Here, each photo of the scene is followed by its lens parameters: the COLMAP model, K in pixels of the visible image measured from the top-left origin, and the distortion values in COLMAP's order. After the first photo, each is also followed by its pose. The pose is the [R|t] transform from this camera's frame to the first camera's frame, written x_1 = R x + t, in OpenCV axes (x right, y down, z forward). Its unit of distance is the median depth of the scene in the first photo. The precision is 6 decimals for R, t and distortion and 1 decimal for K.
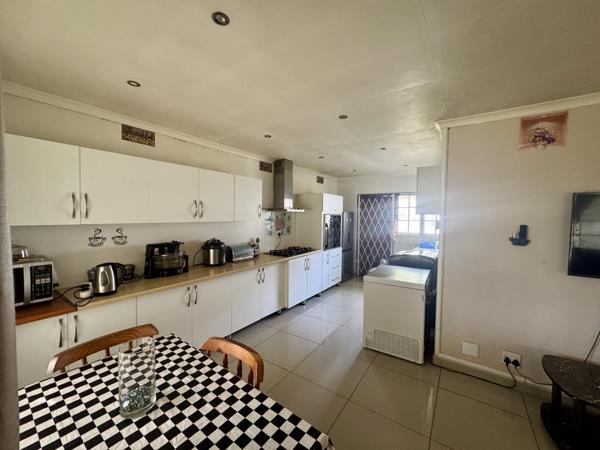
lens RADIAL K [[237.8, 0, 300.8], [0, 237.8, 224.2], [0, 0, 1]] dist [-0.003795, -0.000636]
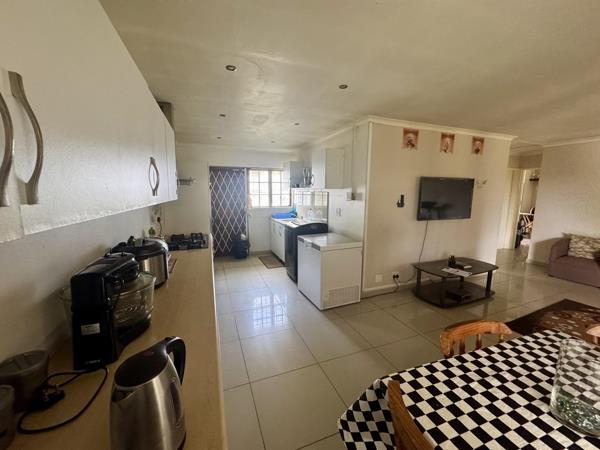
lens RADIAL K [[237.8, 0, 302.2], [0, 237.8, 223.9], [0, 0, 1]] dist [-0.003795, -0.000636]
pose [[0.569285, -0.122767, 0.812923, -0.718176], [0.037236, 0.991623, 0.123678, -0.022589], [-0.821297, -0.040138, 0.569088, 0.521166]]
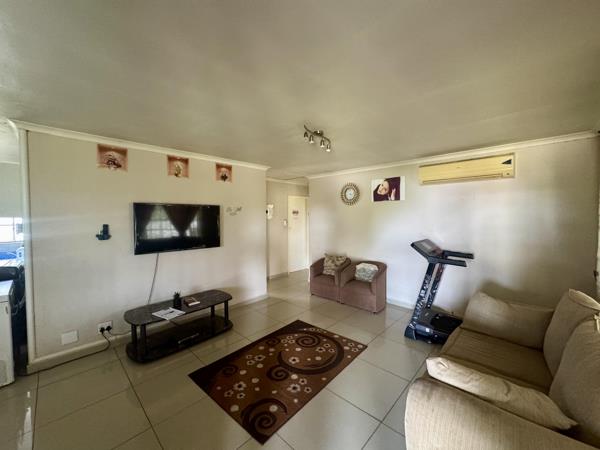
lens RADIAL K [[237.8, 0, 298.5], [0, 237.8, 224.0], [0, 0, 1]] dist [-0.003795, -0.000636]
pose [[0.173848, -0.040105, 0.983955, -0.164798], [0.052449, 0.998129, 0.031416, 0.013720], [-0.983375, 0.046145, 0.175627, -0.267576]]
